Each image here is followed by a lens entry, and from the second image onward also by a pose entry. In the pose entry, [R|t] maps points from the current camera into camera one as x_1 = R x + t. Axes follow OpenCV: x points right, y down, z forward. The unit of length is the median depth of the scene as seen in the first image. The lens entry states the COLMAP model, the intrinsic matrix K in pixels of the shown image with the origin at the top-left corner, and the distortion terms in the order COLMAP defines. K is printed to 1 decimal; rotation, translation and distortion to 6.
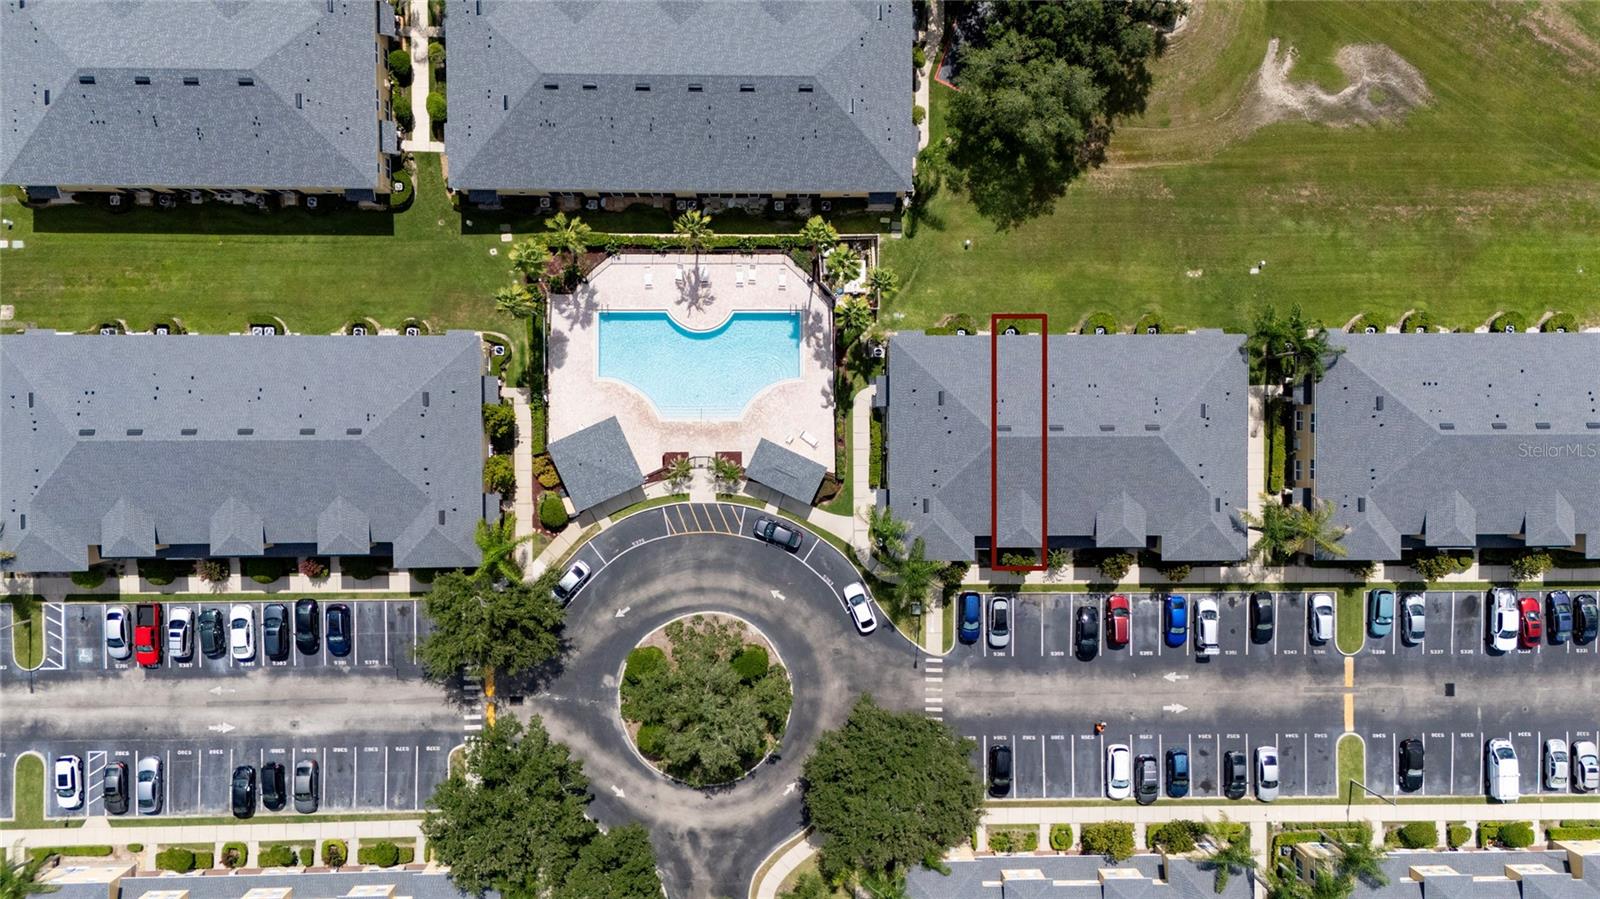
lens RADIAL K [[1158.3, 0, 803.8], [0, 1158.3, 443.0], [0, 0, 1]] dist [0.133977, -0.150861]
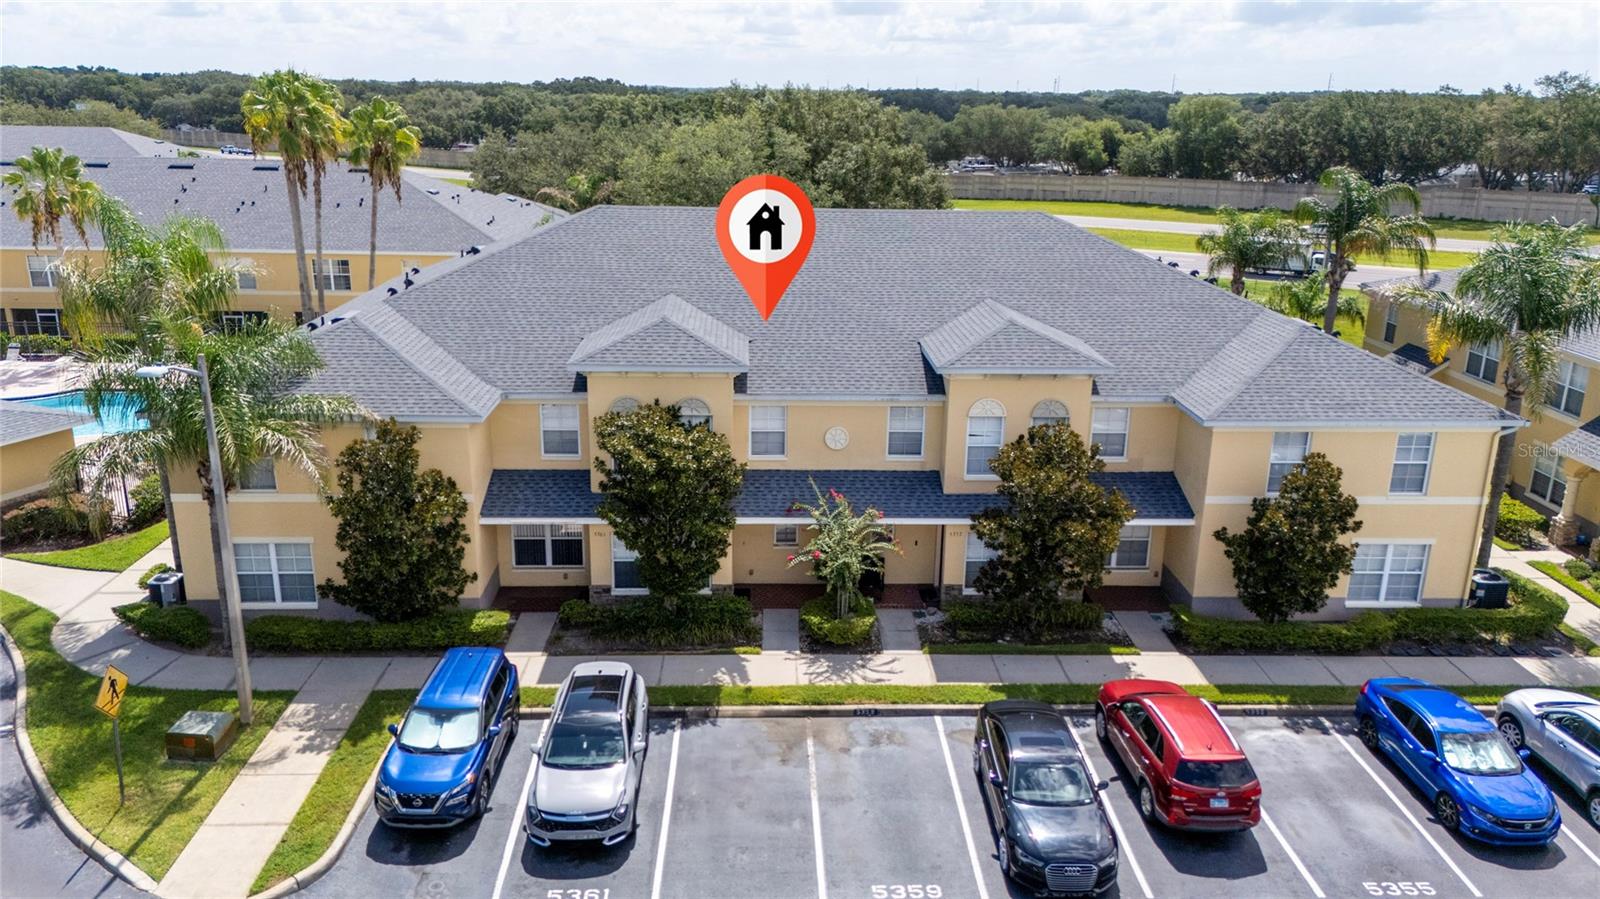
lens RADIAL K [[1158.3, 0, 803.8], [0, 1158.3, 443.0], [0, 0, 1]] dist [0.133977, -0.150861]
pose [[0.999099, -0.029571, 0.030438, 0.202448], [0.036882, 0.250263, -0.967475, 0.344558], [0.020992, 0.967726, 0.251129, 0.911852]]
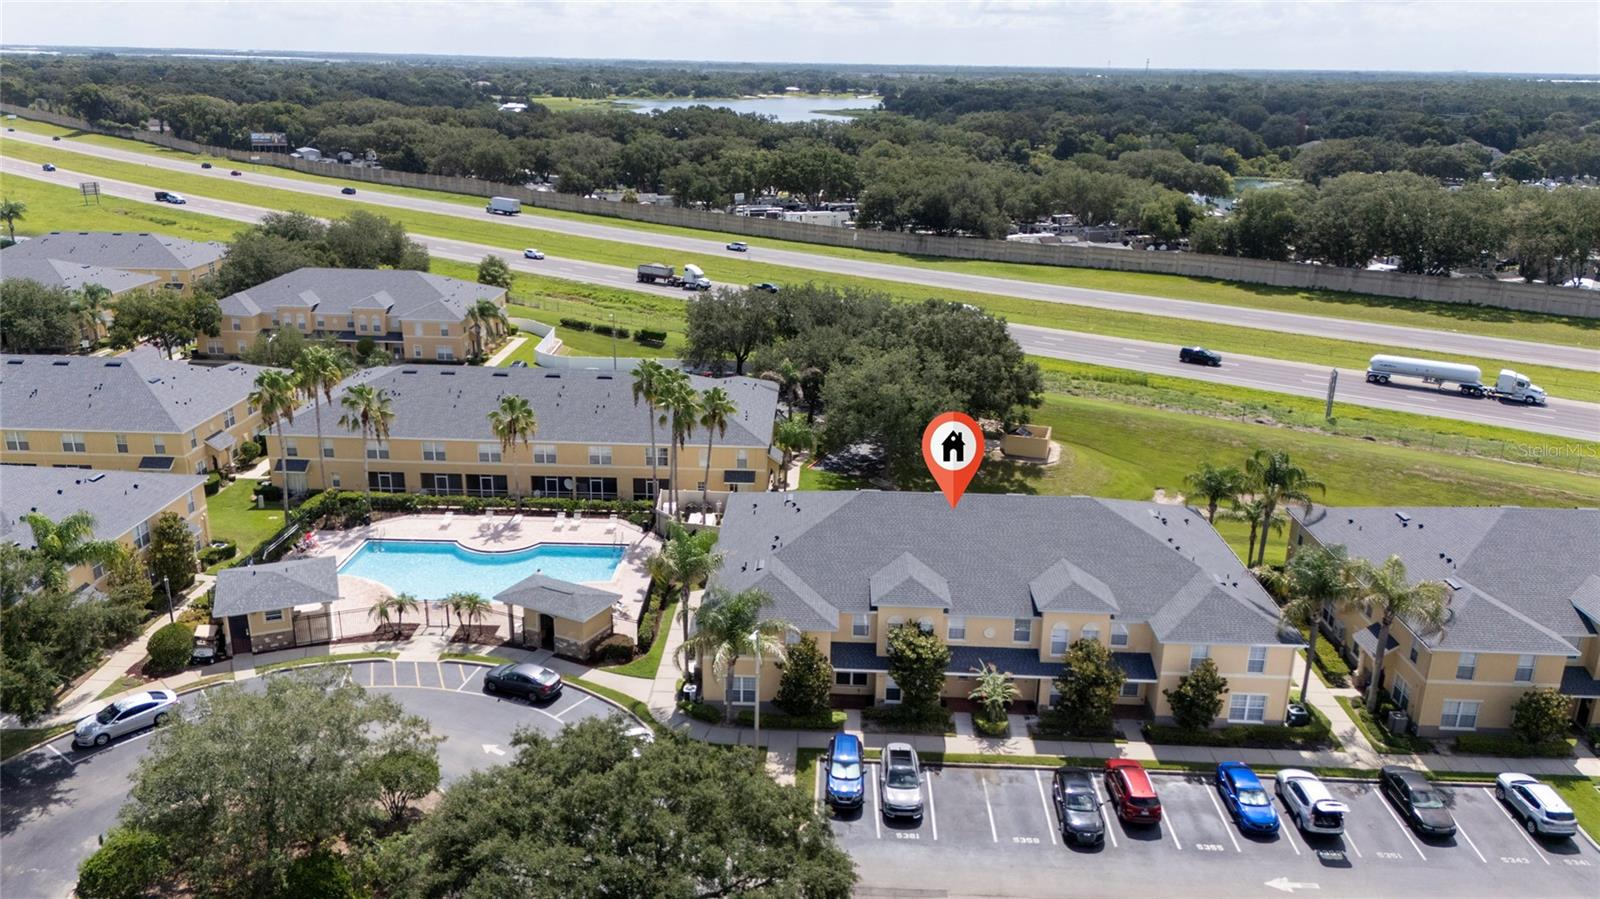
lens RADIAL K [[1169.3, 0, 808.7], [0, 1169.3, 449.4], [0, 0, 1]] dist [0.110750, -0.108516]
pose [[0.999531, -0.006687, -0.029900, 0.144791], [-0.026864, 0.277935, -0.960224, 0.630444], [0.014731, 0.960576, 0.277625, 0.721569]]
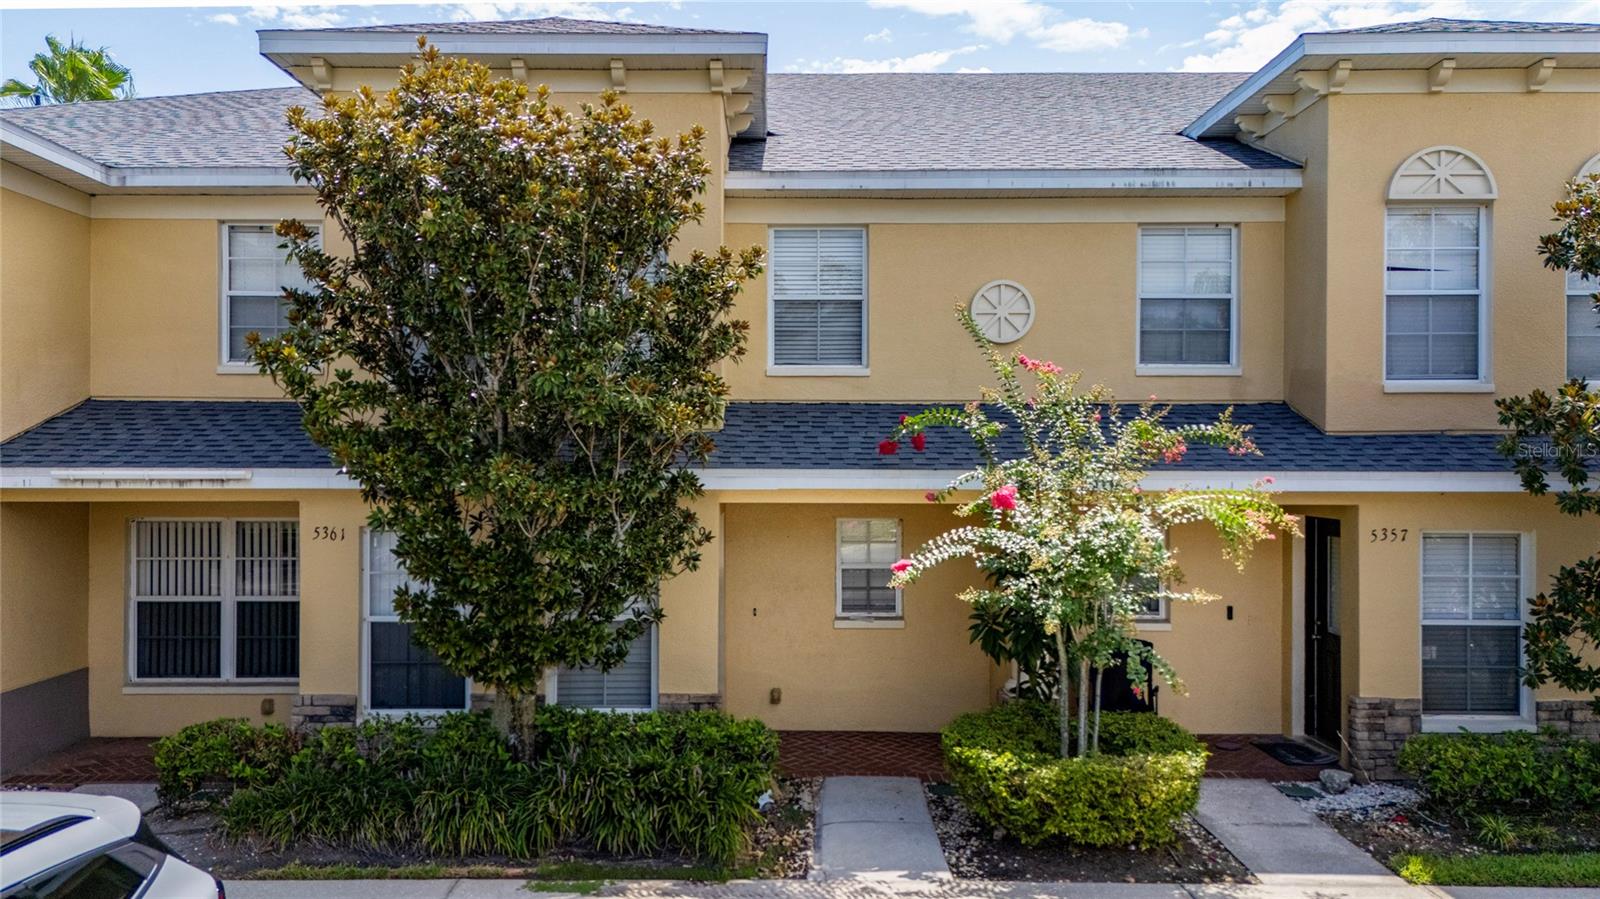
lens RADIAL K [[1223.9, 0, 763.1], [0, 1223.9, 449.3], [0, 0, 1]] dist [-0.001598, -0.001091]
pose [[0.999473, -0.029885, -0.012704, 0.198443], [-0.014115, -0.047490, -0.998772, 0.183726], [0.029245, 0.998425, -0.047887, 0.998015]]
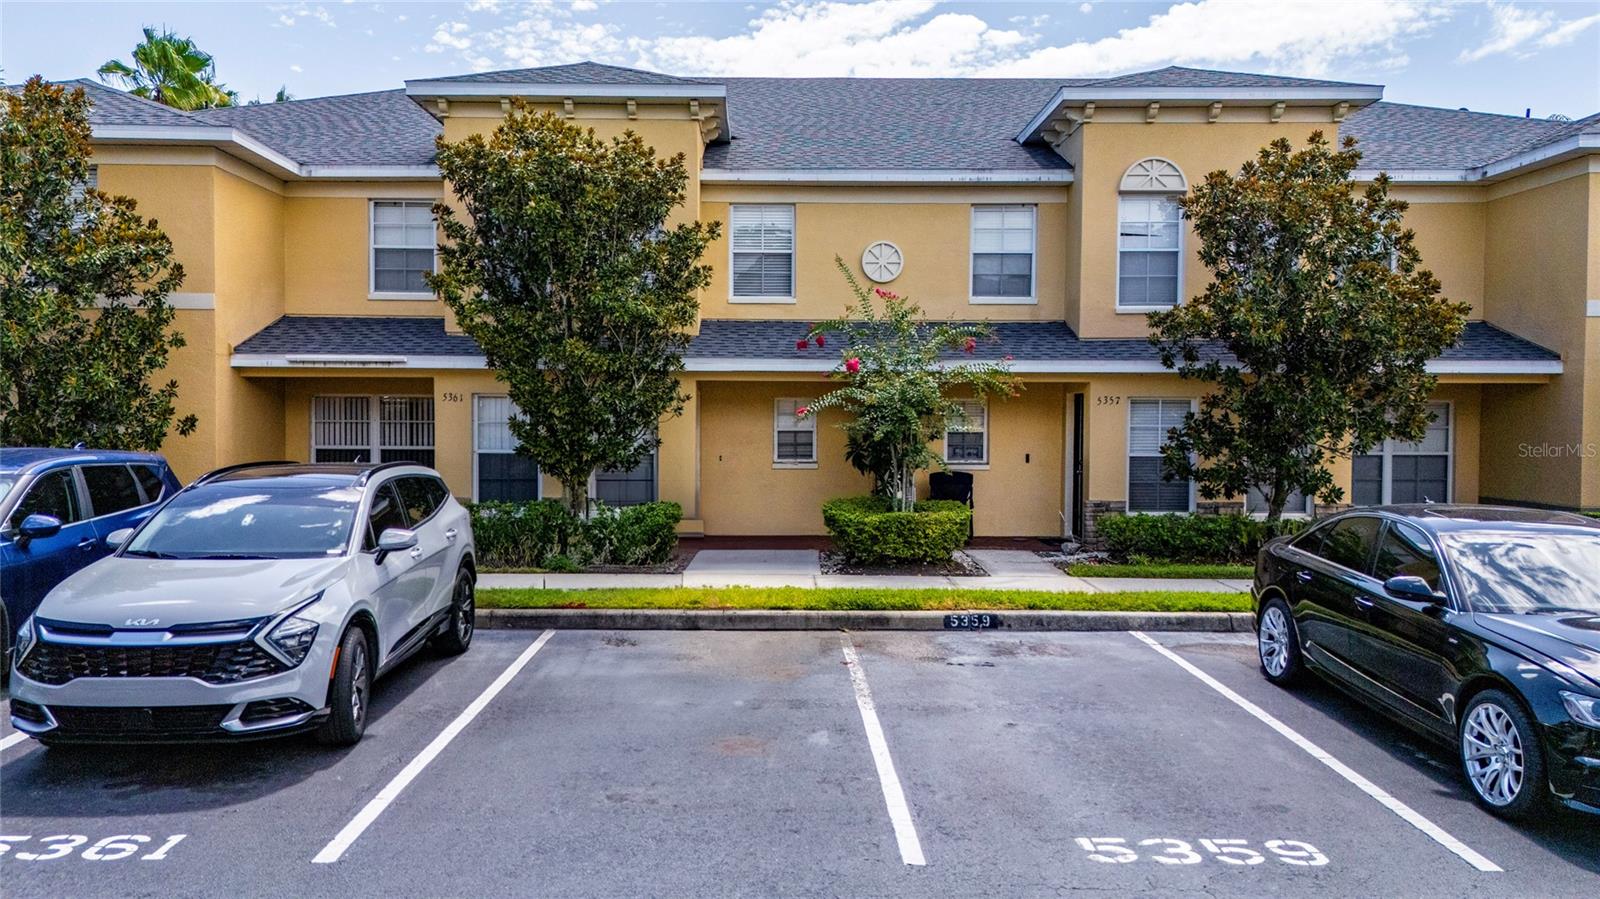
lens RADIAL K [[1207.3, 0, 774.6], [0, 1207.3, 454.7], [0, 0, 1]] dist [0.009699, 0.000515]
pose [[0.999642, -0.026736, 0.001102, 0.203157], [0.001008, -0.003538, -0.999993, 0.239715], [0.026740, 0.999636, -0.003510, 1.007707]]
